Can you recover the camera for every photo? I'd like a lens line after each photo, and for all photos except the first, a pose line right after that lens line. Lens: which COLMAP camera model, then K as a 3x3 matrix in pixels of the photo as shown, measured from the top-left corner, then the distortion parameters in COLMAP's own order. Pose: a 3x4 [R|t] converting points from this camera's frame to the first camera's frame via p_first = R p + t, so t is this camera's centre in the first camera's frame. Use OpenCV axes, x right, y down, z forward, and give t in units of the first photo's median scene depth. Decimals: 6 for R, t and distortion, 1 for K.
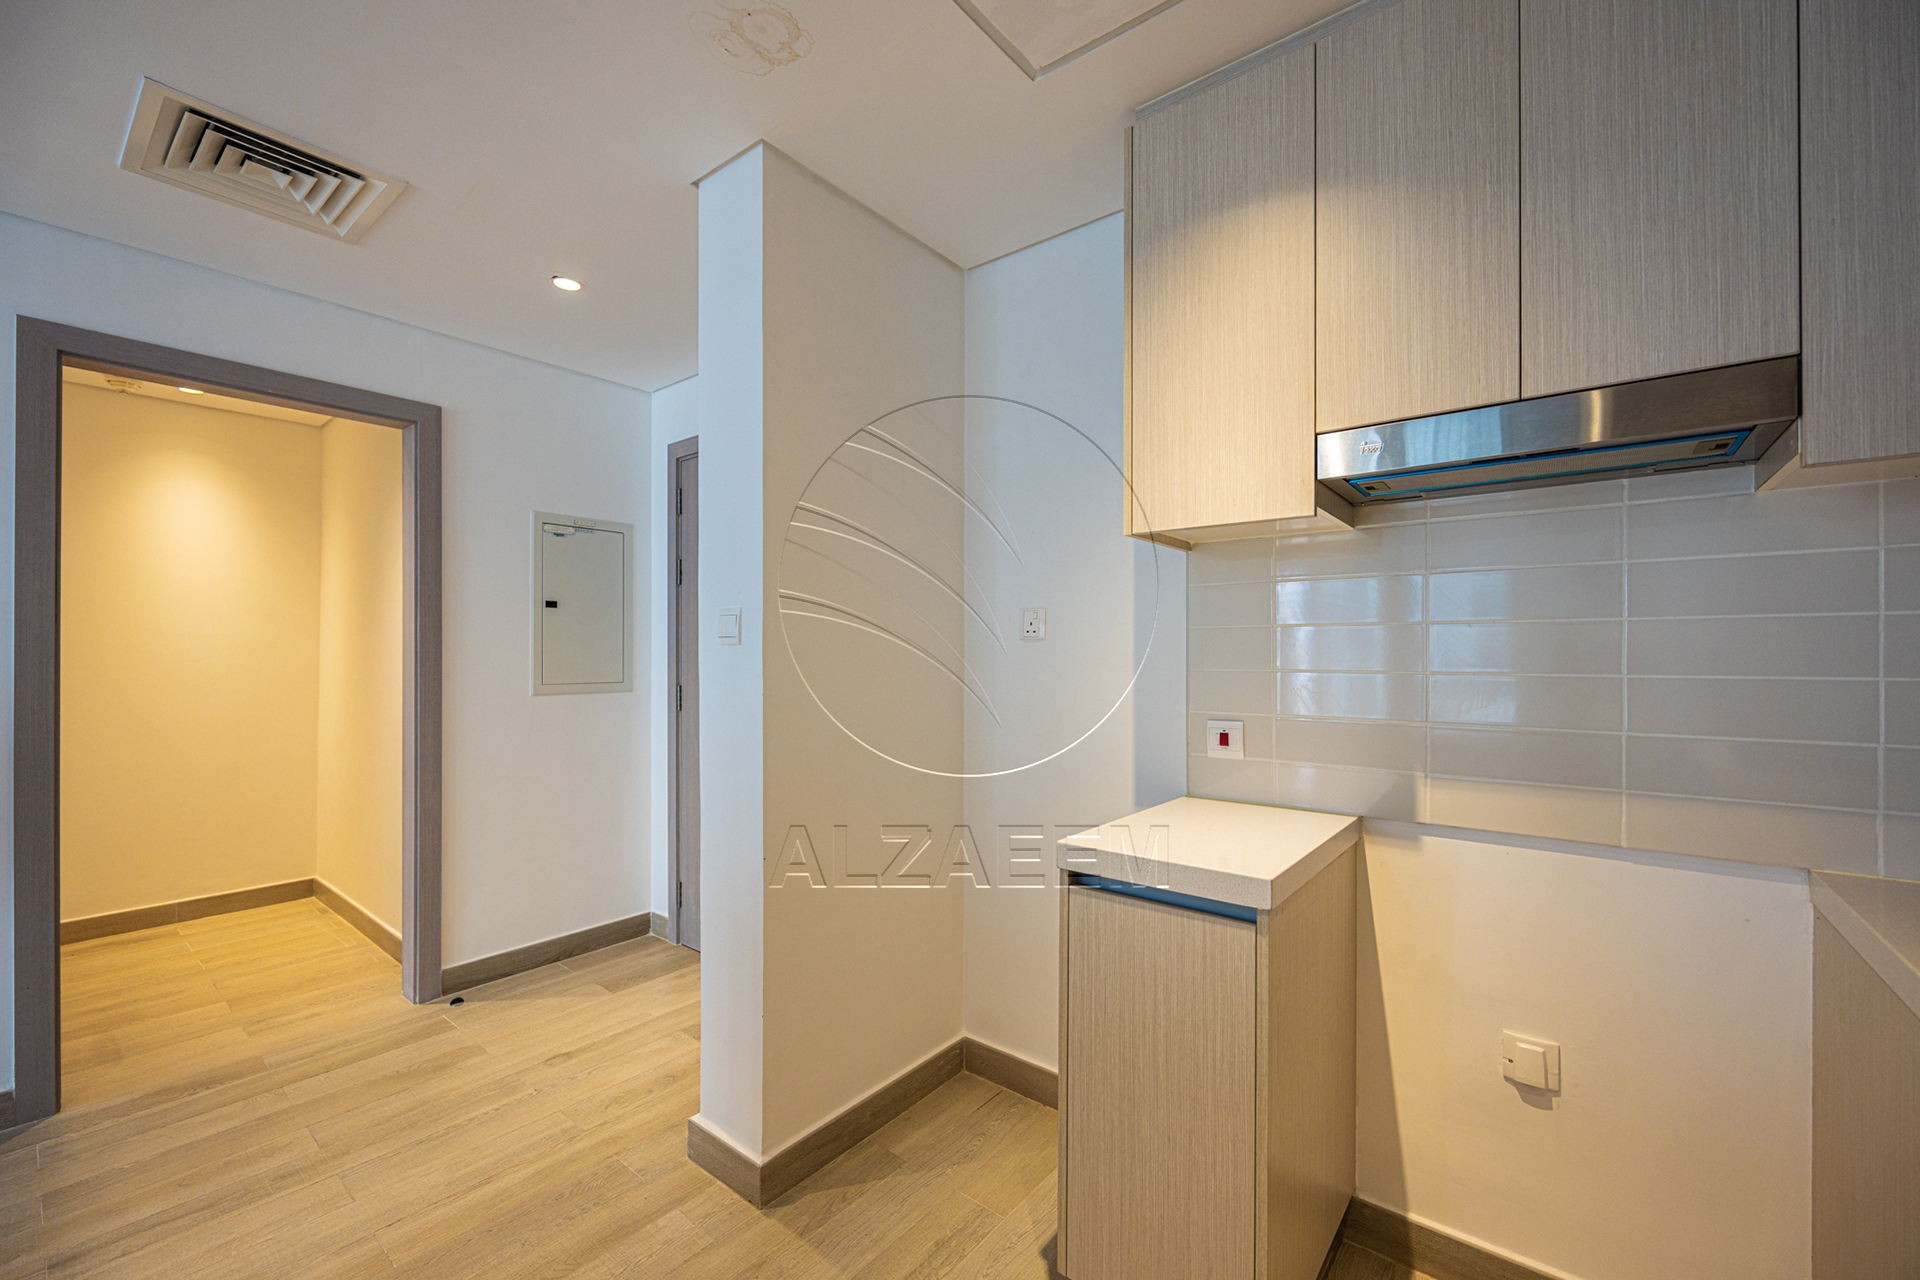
lens RADIAL K [[775.0, 0, 948.6], [0, 775.0, 651.4], [0, 0, 1]] dist [-0.004099, 0.000810]
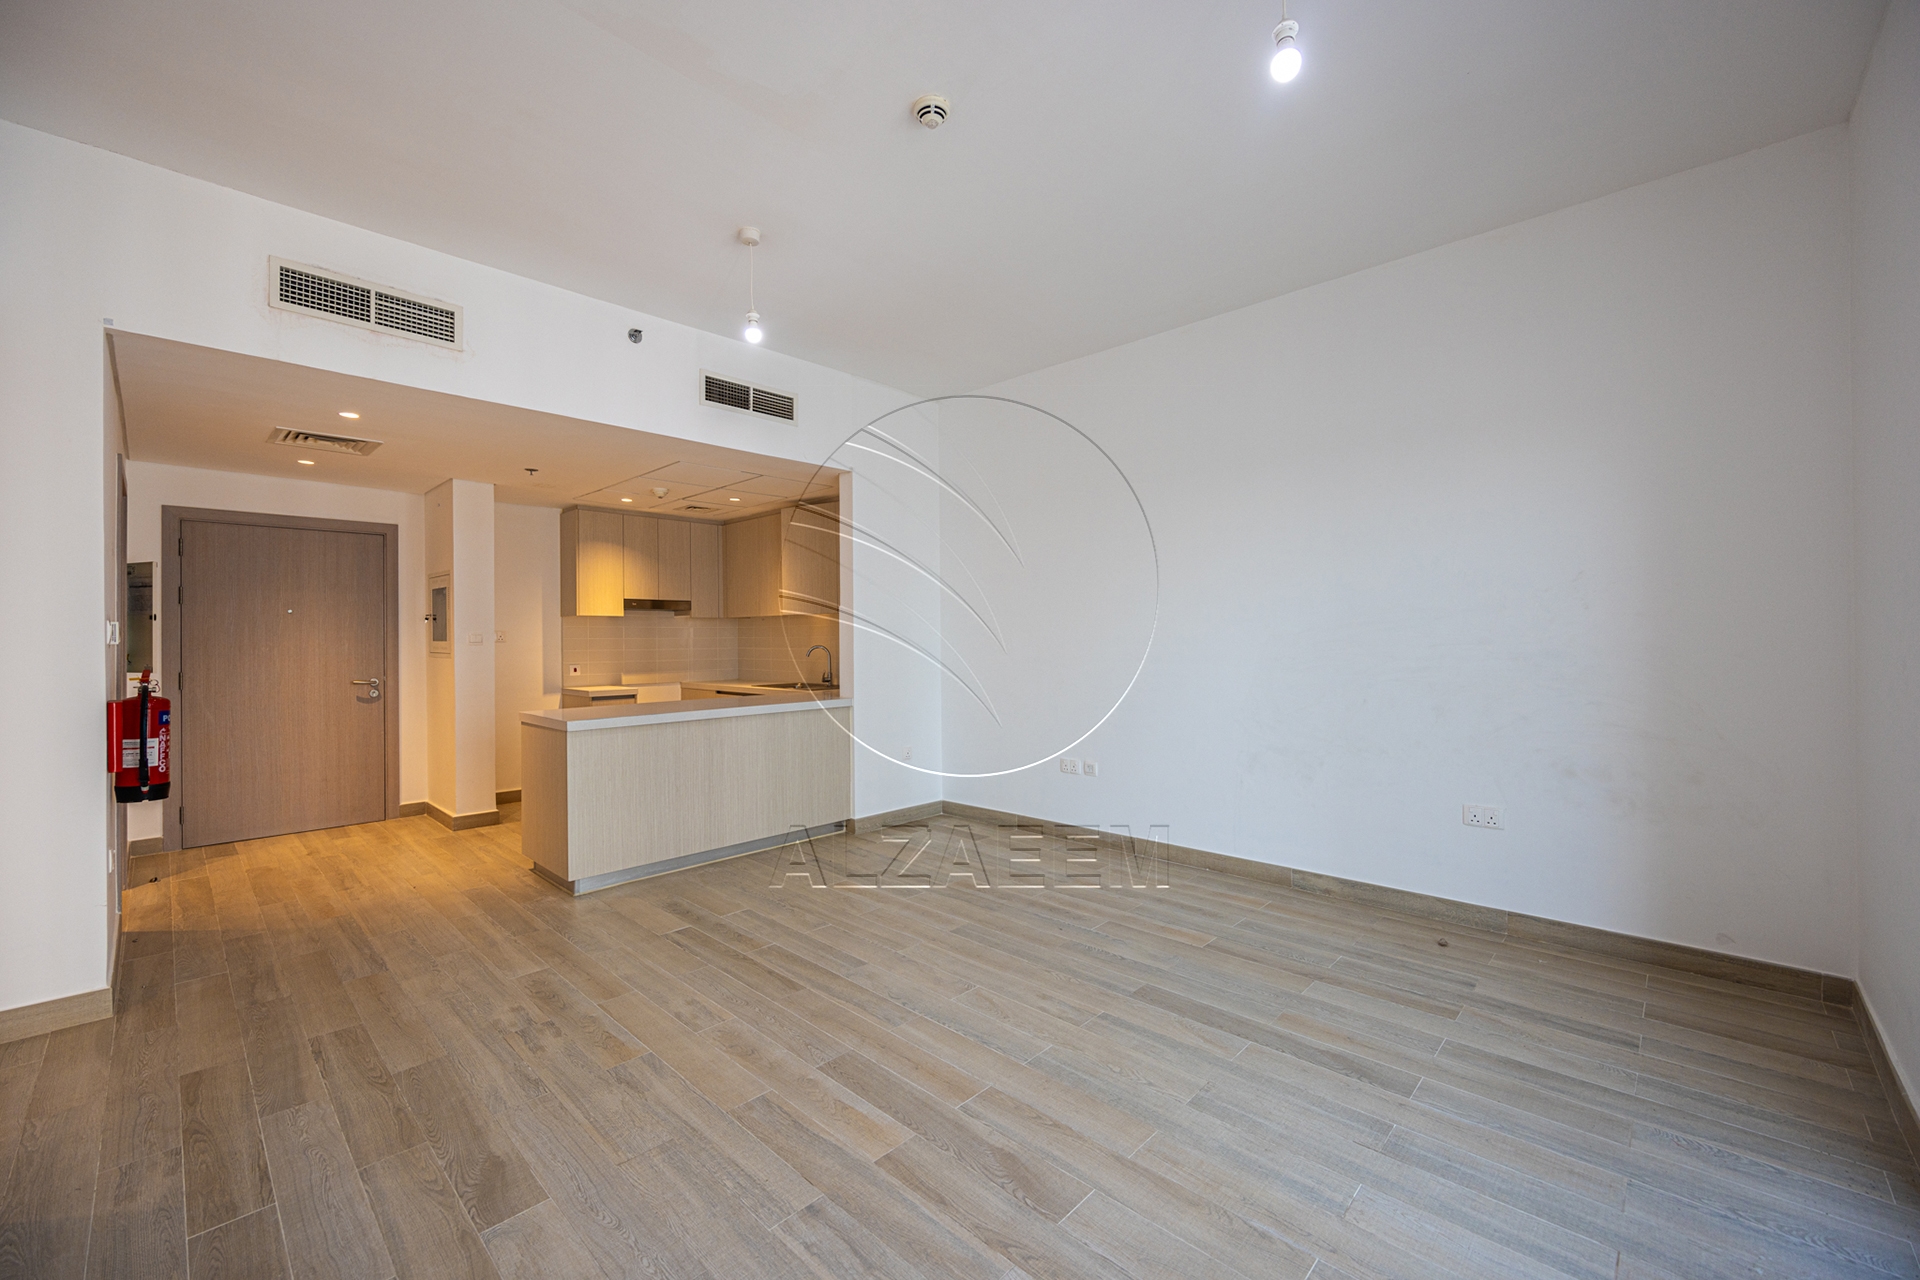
lens RADIAL K [[775.0, 0, 950.3], [0, 775.0, 638.2], [0, 0, 1]] dist [-0.004099, 0.000810]
pose [[0.104306, -0.001256, 0.994544, -2.900882], [0.004827, 0.999988, 0.000757, -0.027191], [-0.994534, 0.004721, 0.104311, -1.058039]]
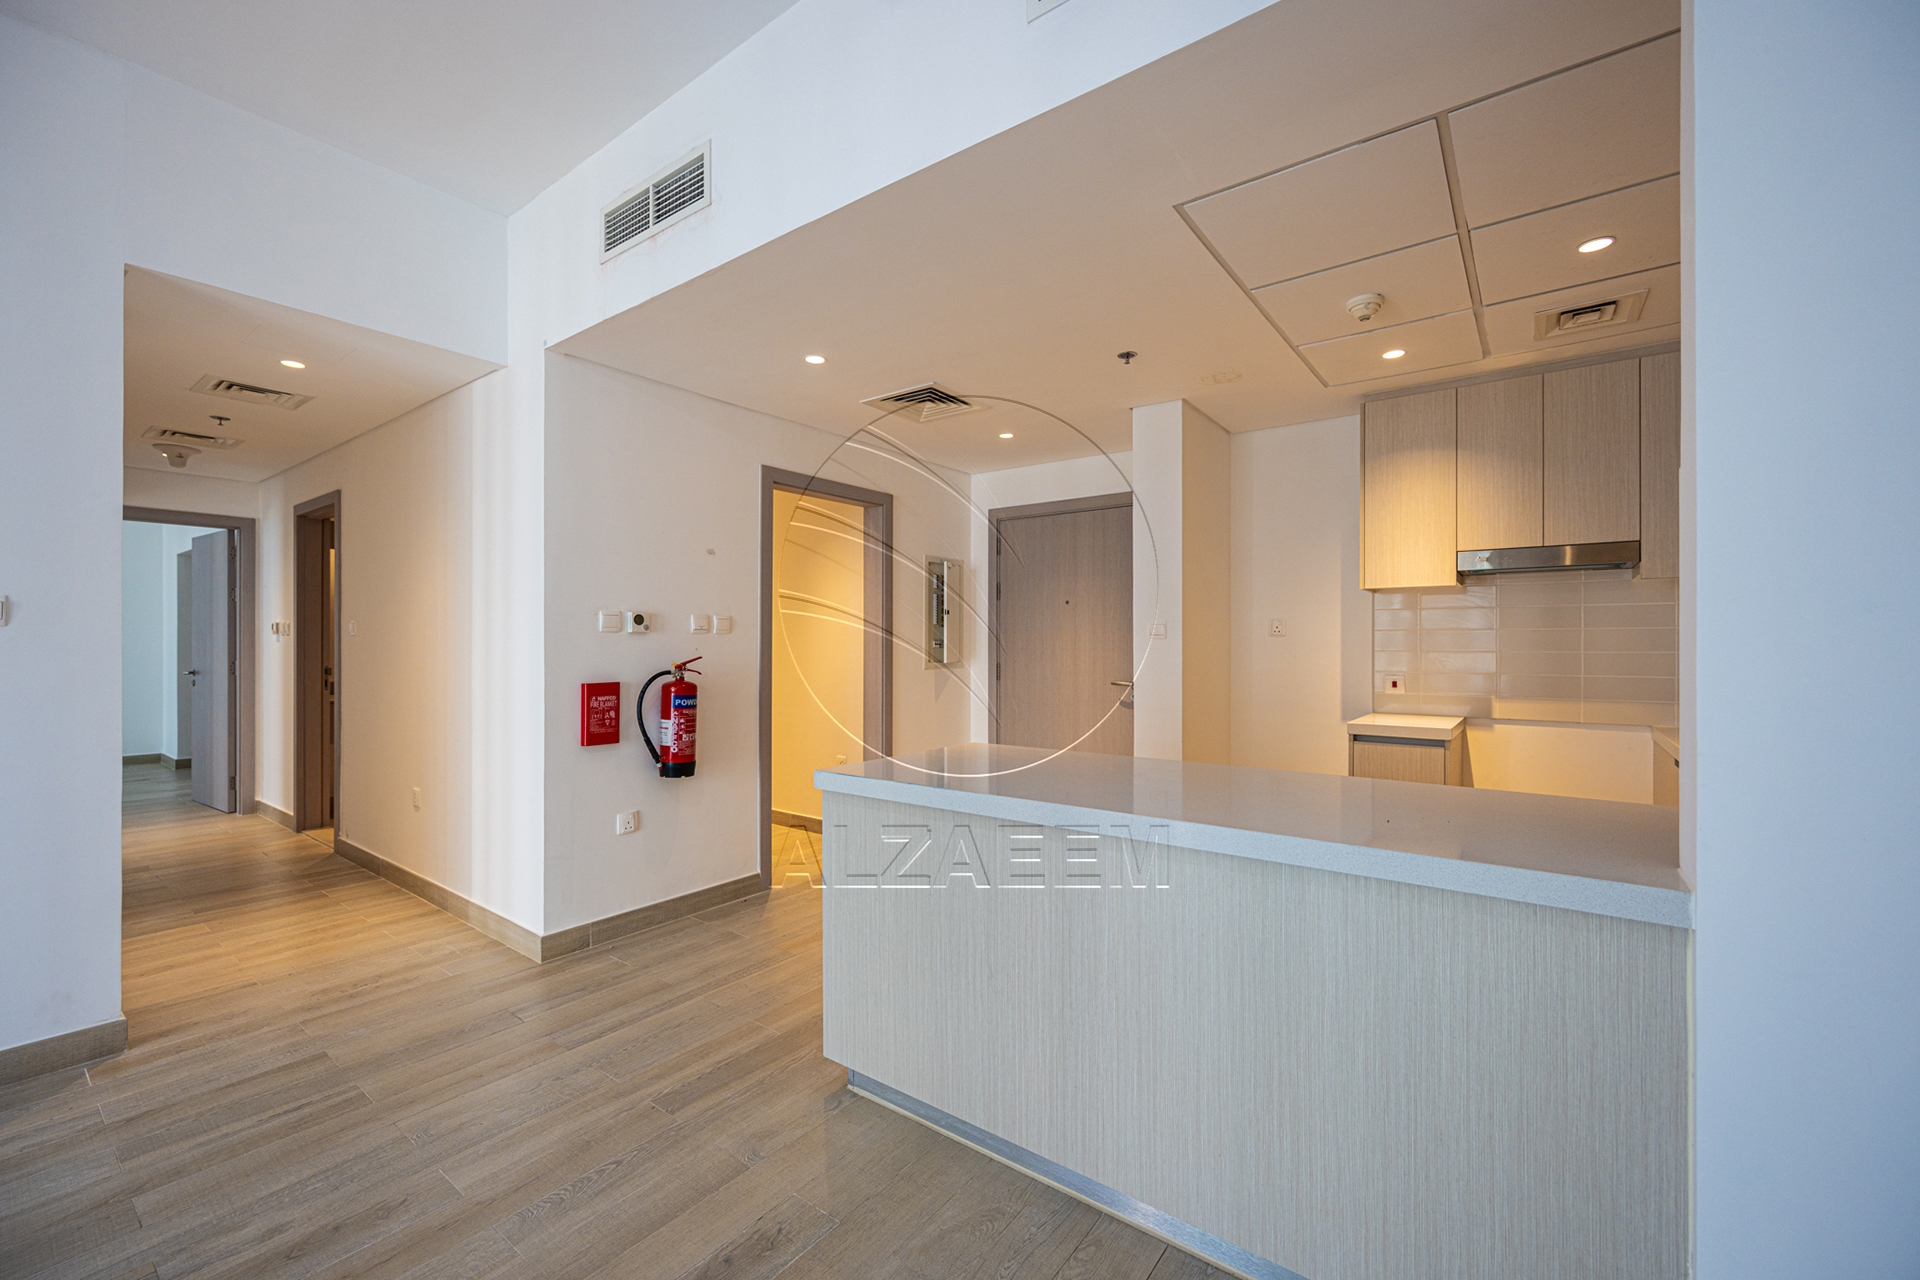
lens RADIAL K [[775.0, 0, 964.9], [0, 775.0, 637.8], [0, 0, 1]] dist [-0.004099, 0.000810]
pose [[0.999565, 0.001374, 0.029444, -0.816816], [-0.001182, 0.999978, -0.006559, 0.003184], [-0.029452, 0.006522, 0.999545, -0.989971]]
